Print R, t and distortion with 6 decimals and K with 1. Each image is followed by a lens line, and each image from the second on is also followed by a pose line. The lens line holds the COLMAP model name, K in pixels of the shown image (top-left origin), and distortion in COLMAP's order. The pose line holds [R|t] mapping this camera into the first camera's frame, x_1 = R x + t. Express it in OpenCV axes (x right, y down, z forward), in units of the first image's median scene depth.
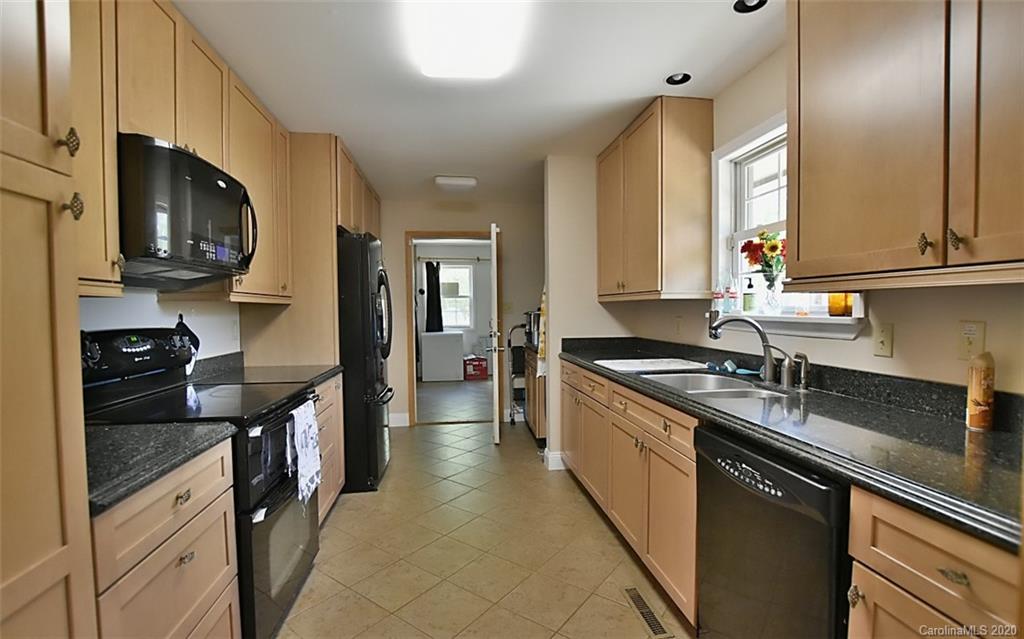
lens RADIAL K [[464.5, 0, 512.7], [0, 464.5, 321.1], [0, 0, 1]] dist [-0.028697, 0.003375]
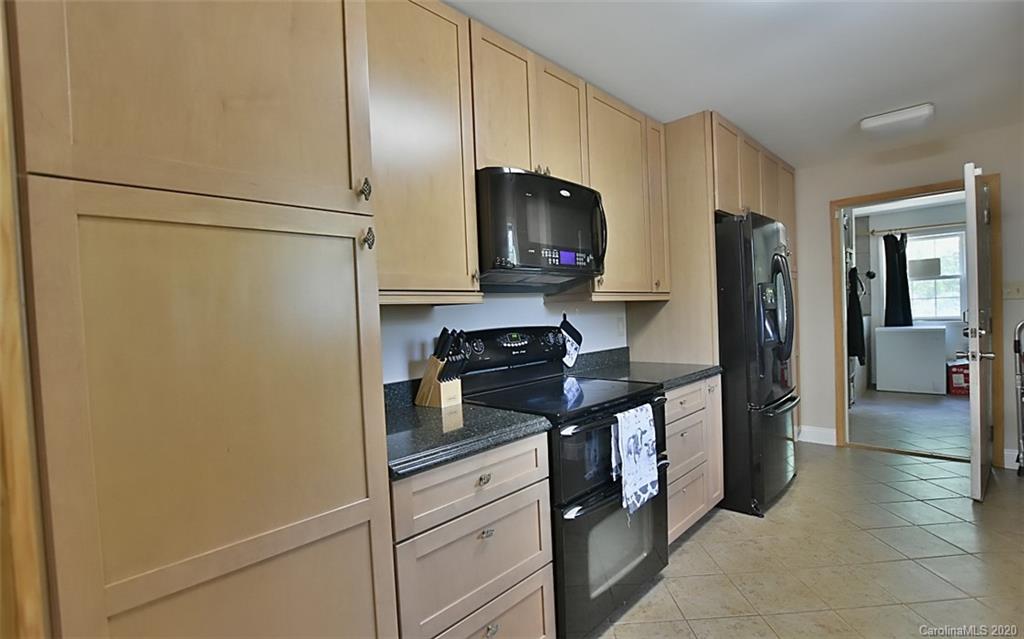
lens RADIAL K [[464.5, 0, 512.0], [0, 464.5, 324.4], [0, 0, 1]] dist [-0.028697, 0.003375]
pose [[0.617249, 0.001066, -0.786767, 0.117592], [0.017296, 0.999739, 0.014924, -0.008190], [0.786578, -0.022820, 0.617070, 0.184373]]
